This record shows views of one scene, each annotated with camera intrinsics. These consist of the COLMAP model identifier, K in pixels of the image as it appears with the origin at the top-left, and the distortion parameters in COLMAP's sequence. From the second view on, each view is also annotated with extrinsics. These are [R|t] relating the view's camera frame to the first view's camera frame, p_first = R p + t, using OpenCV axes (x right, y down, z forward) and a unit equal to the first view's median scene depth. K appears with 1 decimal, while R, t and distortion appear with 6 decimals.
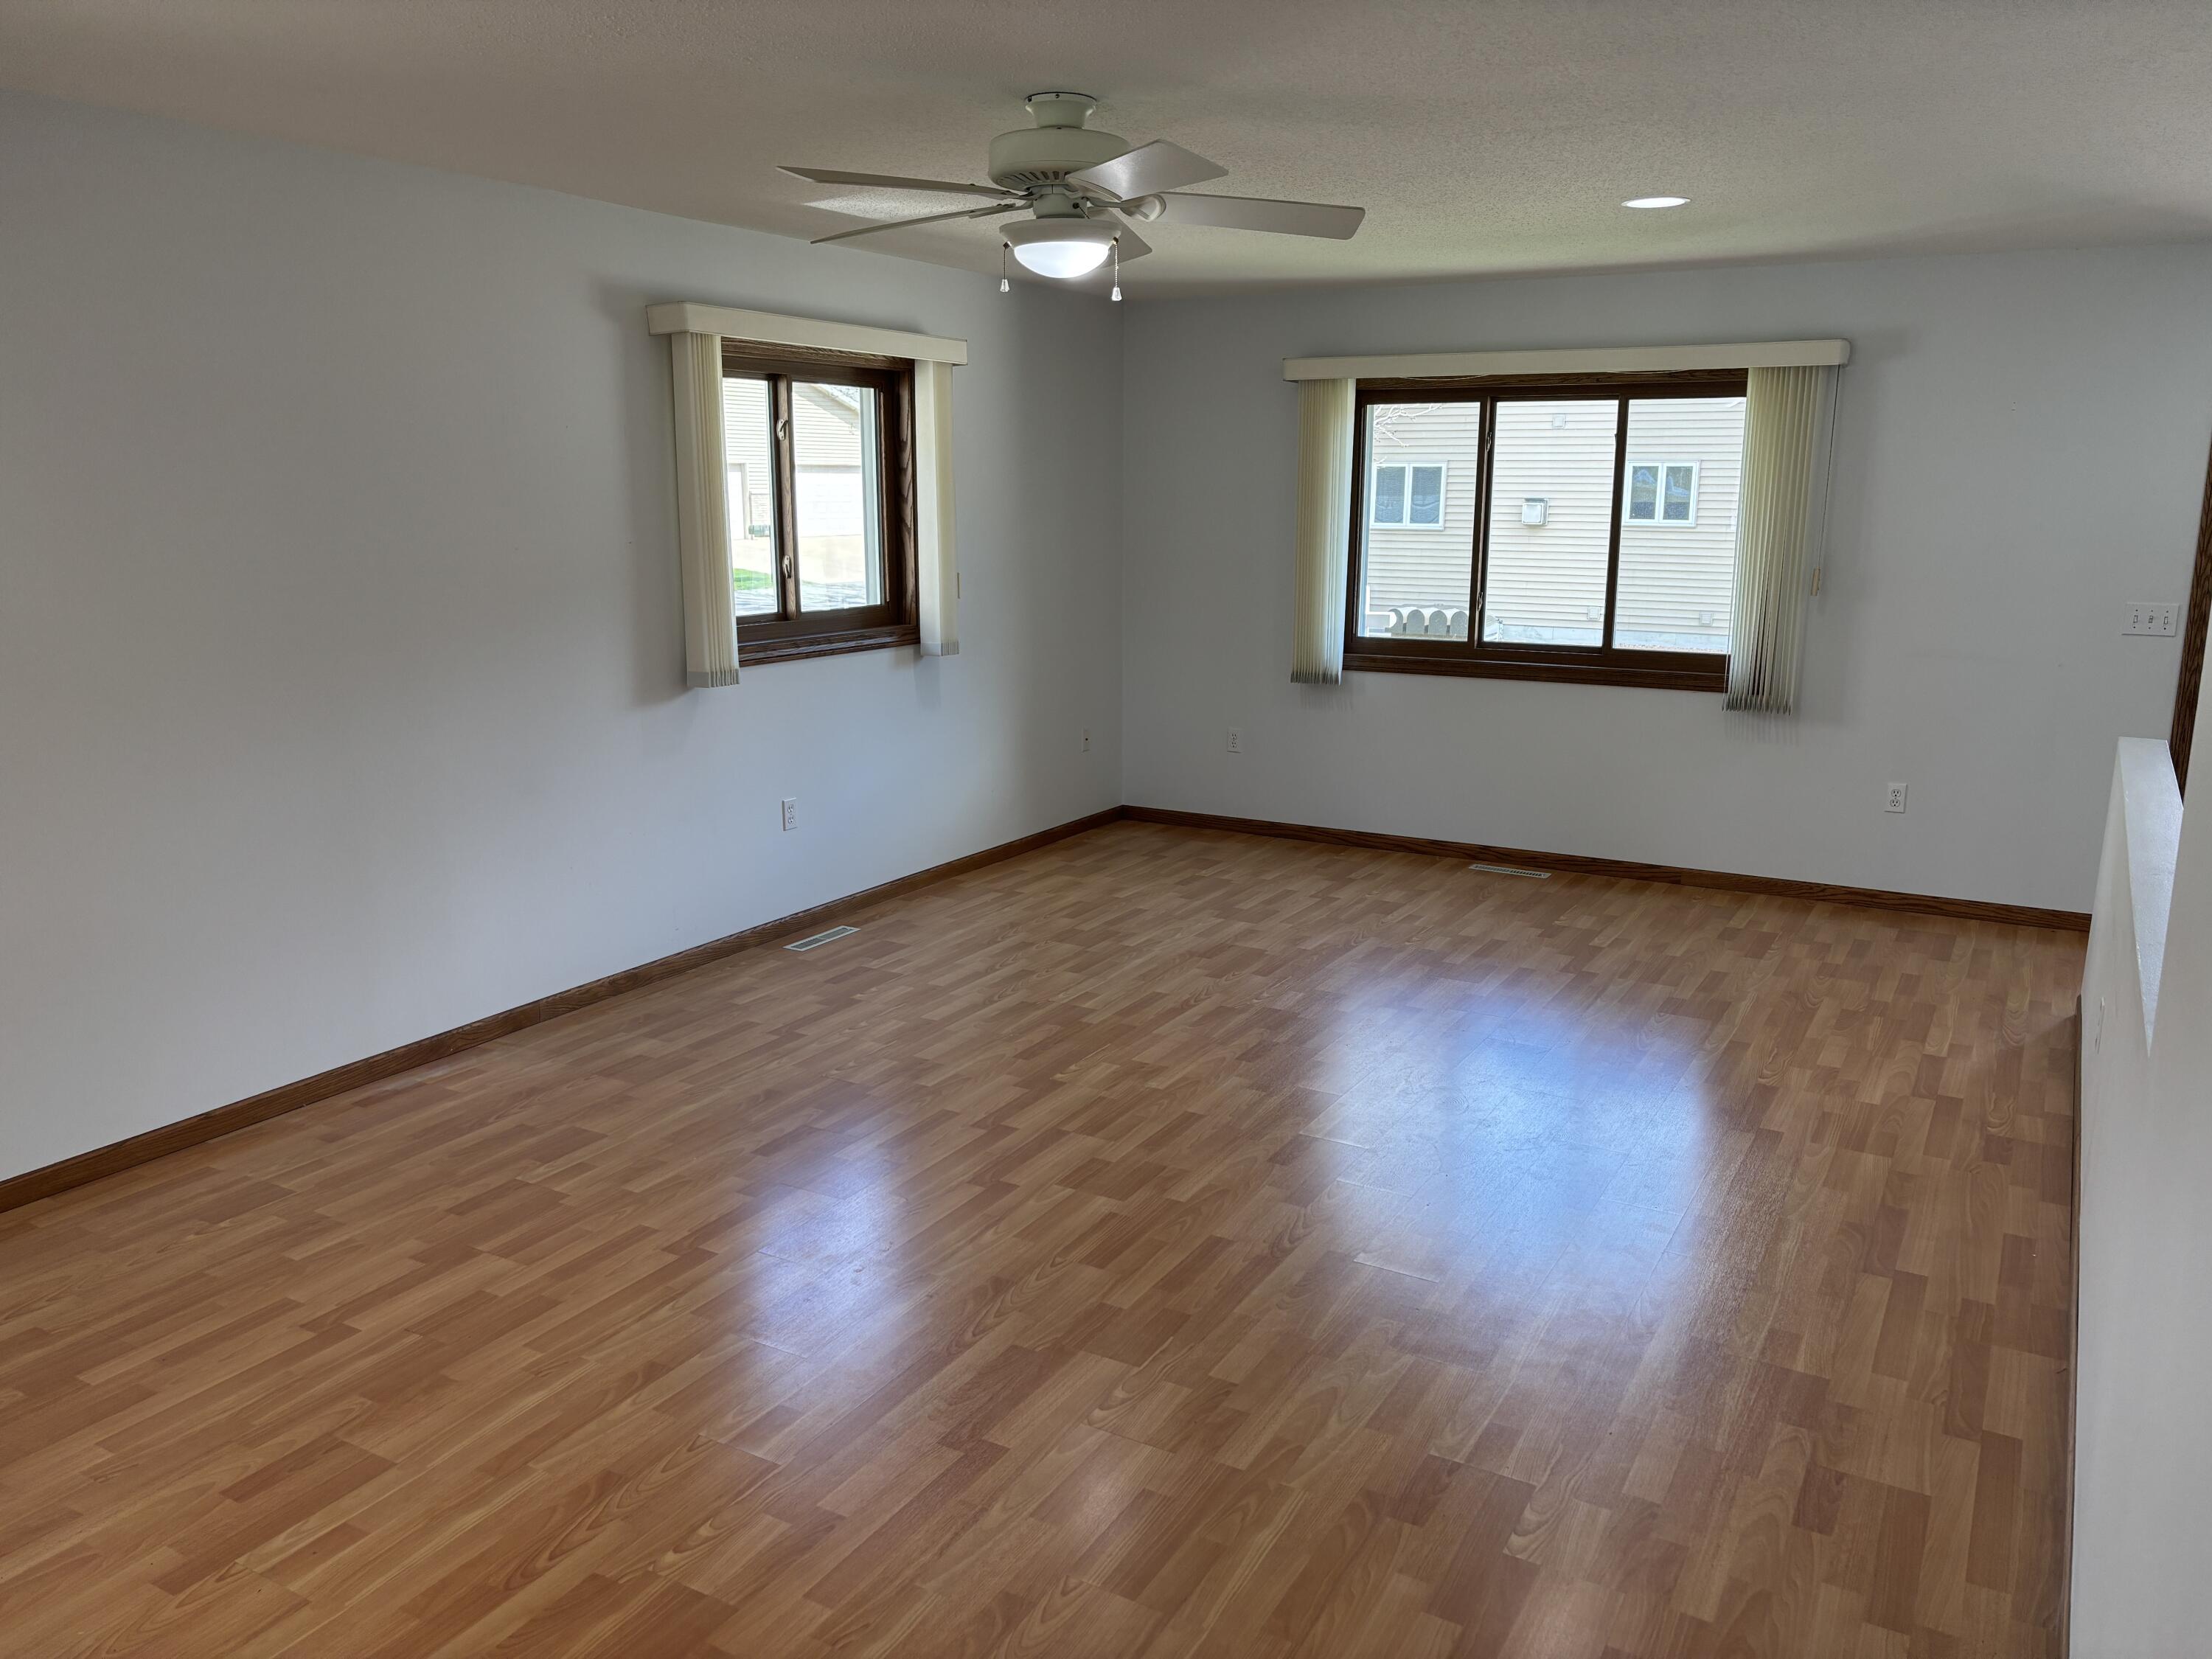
lens RADIAL K [[1666.7, 0, 1106.0], [0, 1666.7, 829.5], [0, 0, 1]] dist [0.046838, 0.000762]
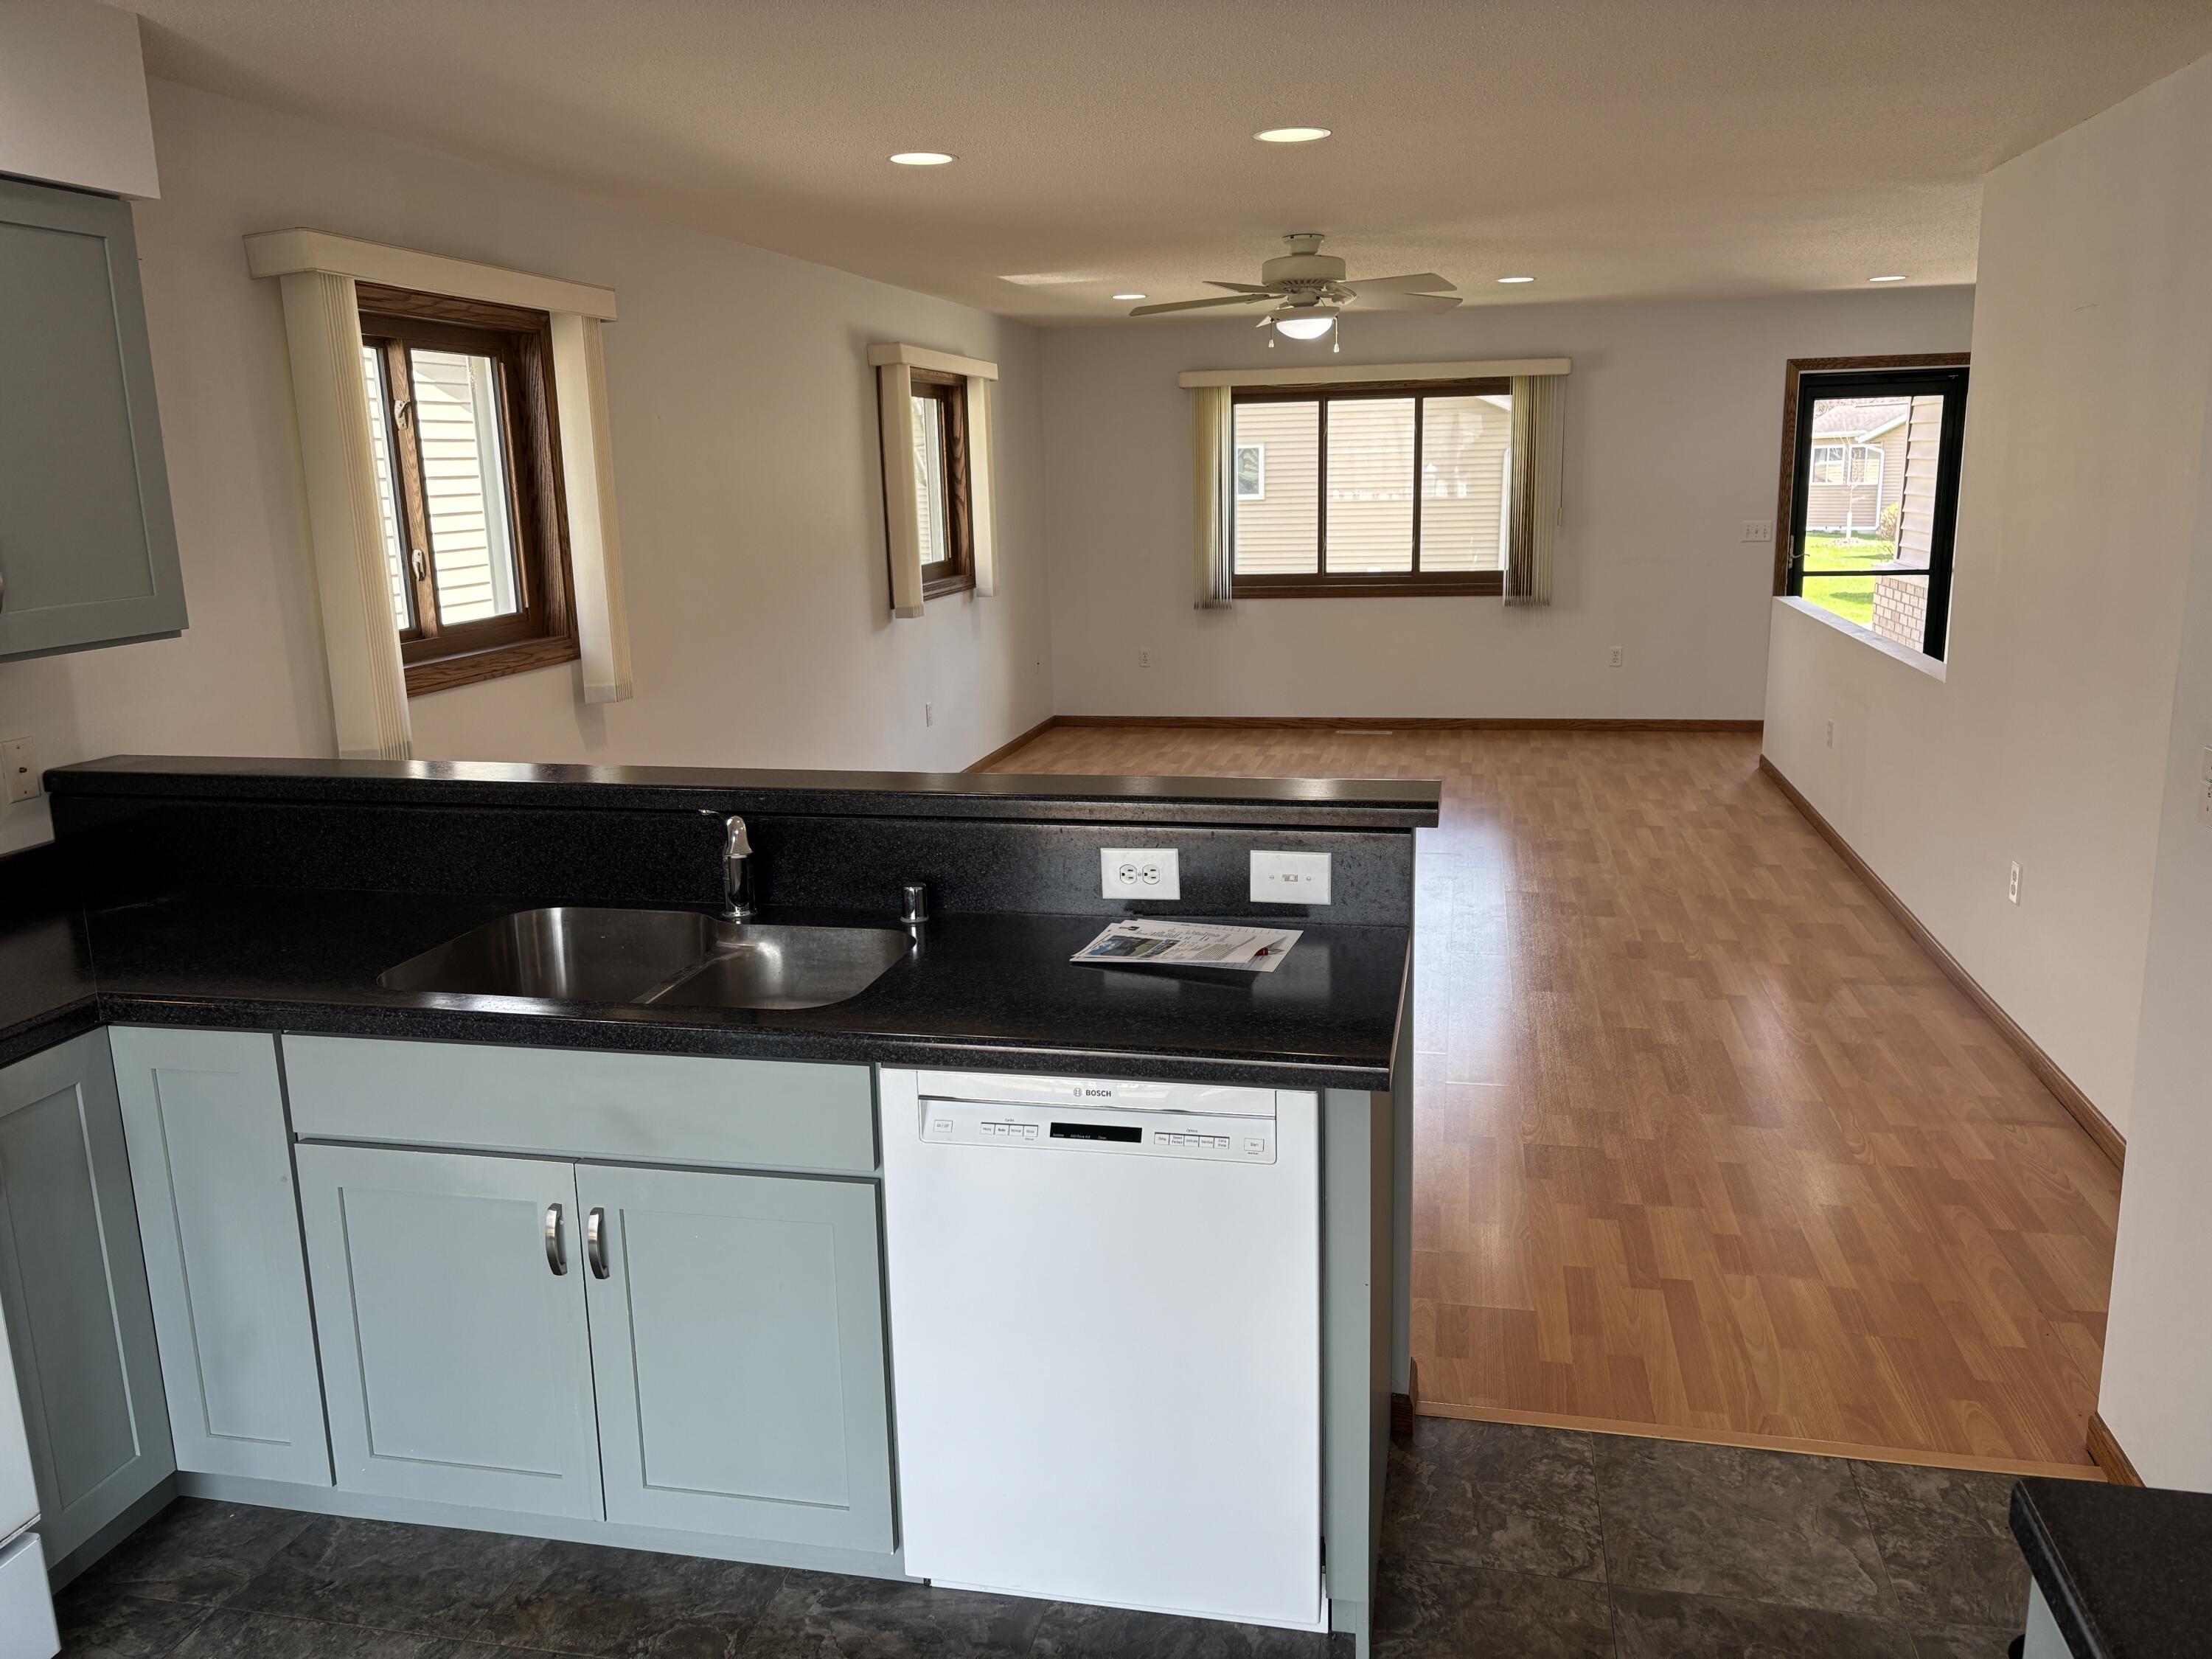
lens RADIAL K [[1660.6, 0, 1117.5], [0, 1660.6, 818.0], [0, 0, 1]] dist [0.115674, 0.000067]
pose [[0.953523, -0.086553, 0.288623, -0.412937], [0.086607, 0.996163, 0.012607, 0.068345], [-0.288607, 0.012975, 0.957360, -0.327658]]
